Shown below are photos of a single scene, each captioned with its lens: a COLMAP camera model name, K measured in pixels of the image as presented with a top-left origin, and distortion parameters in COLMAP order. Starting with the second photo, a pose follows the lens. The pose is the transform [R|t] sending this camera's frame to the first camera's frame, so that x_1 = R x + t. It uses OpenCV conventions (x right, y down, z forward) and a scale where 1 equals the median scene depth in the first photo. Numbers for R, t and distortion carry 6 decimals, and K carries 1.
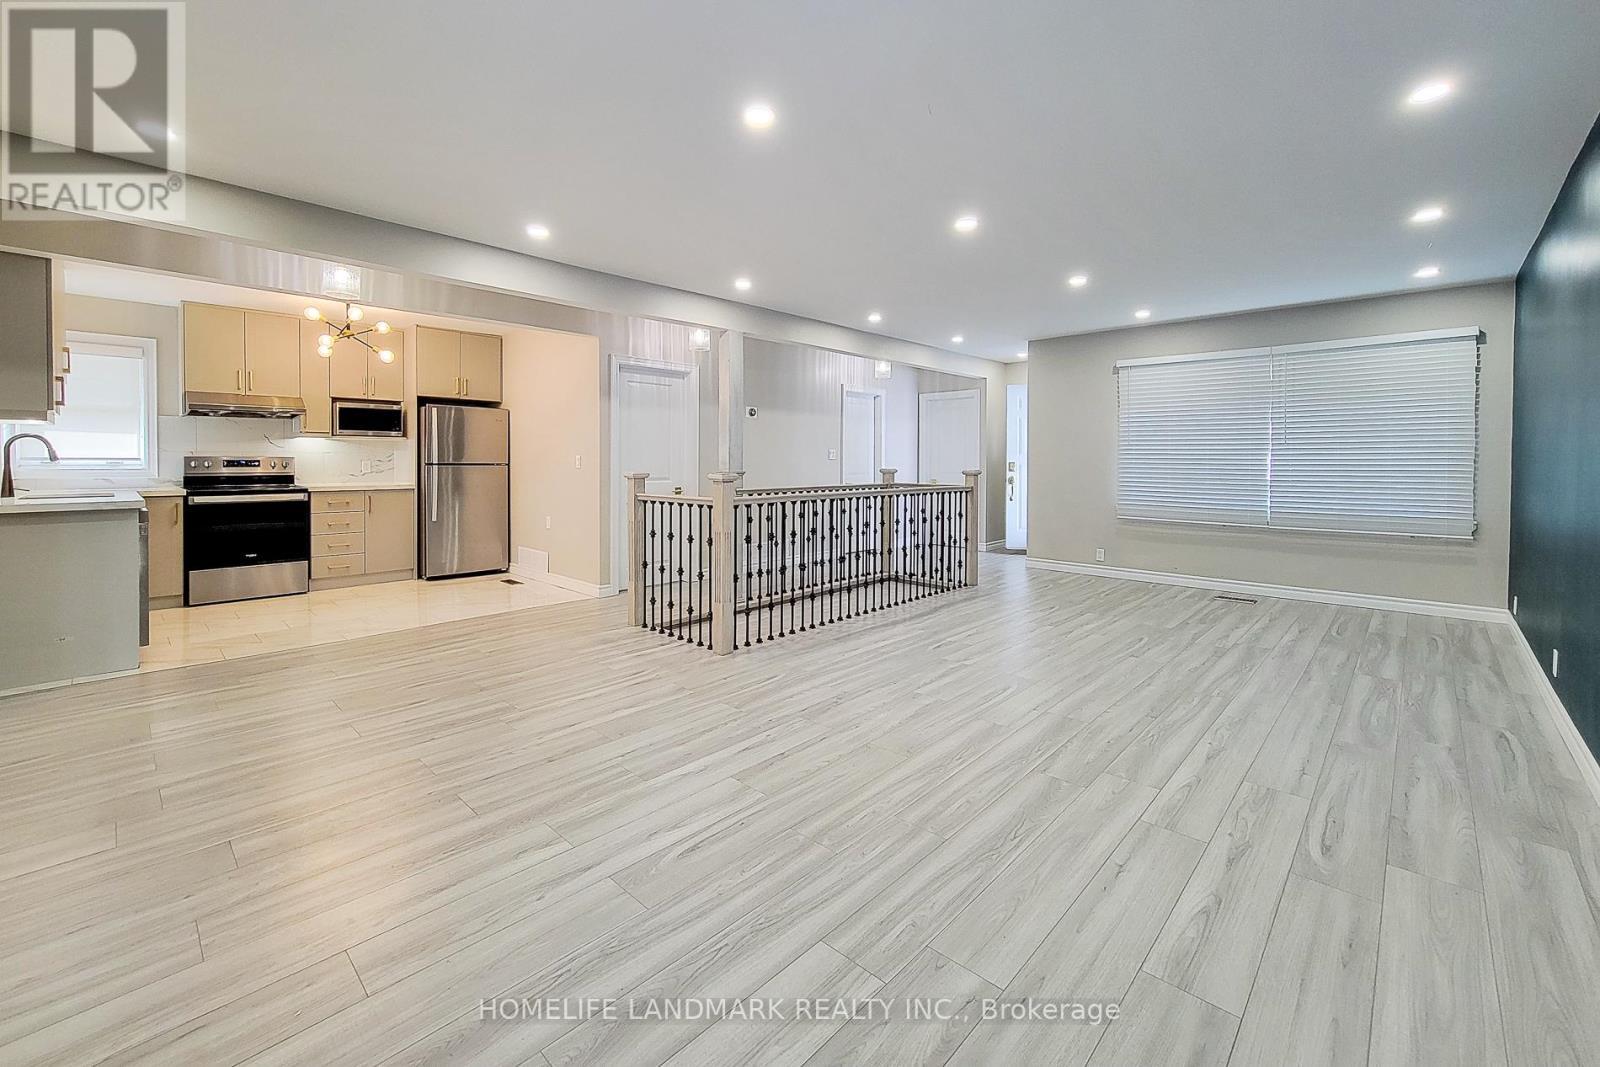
lens RADIAL K [[686.2, 0, 795.1], [0, 686.2, 479.4], [0, 0, 1]] dist [0.001303, 0.000184]
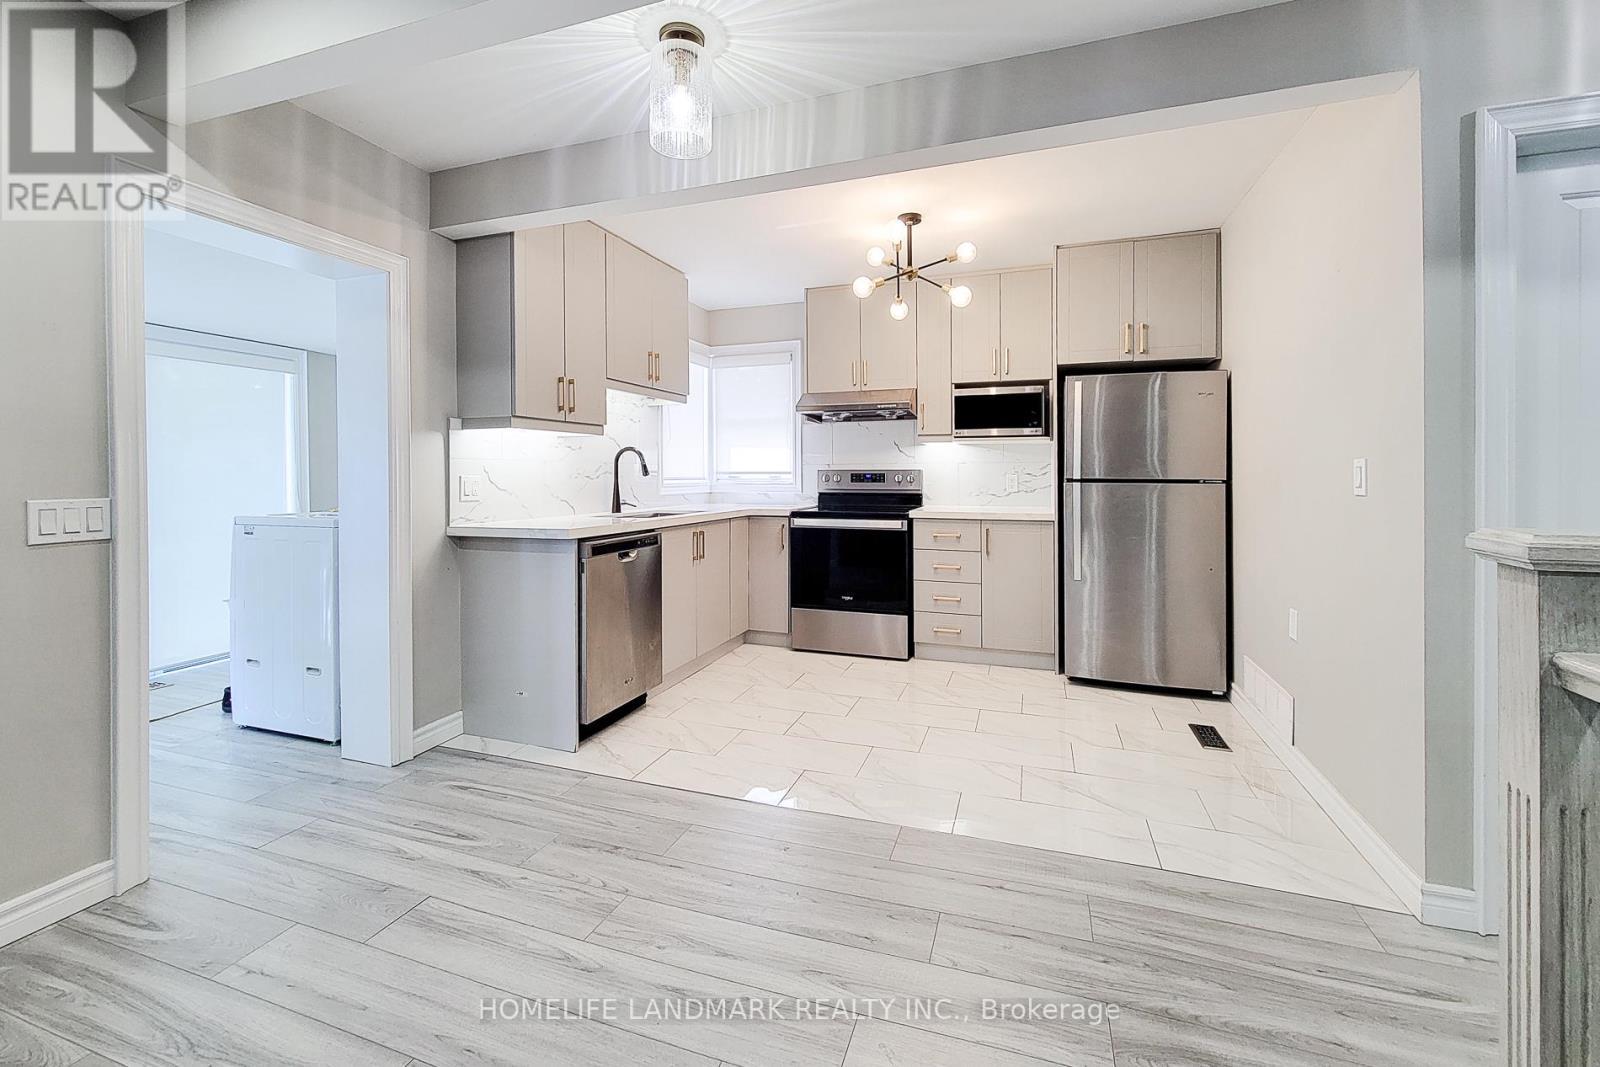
lens RADIAL K [[669.4, 0, 802.7], [0, 669.4, 474.0], [0, 0, 1]] dist [0.000538, 0.000087]
pose [[0.402460, -0.003265, -0.915432, -0.115063], [-0.025746, 0.999558, -0.014884, -0.013785], [0.915076, 0.029559, 0.402198, 0.591444]]
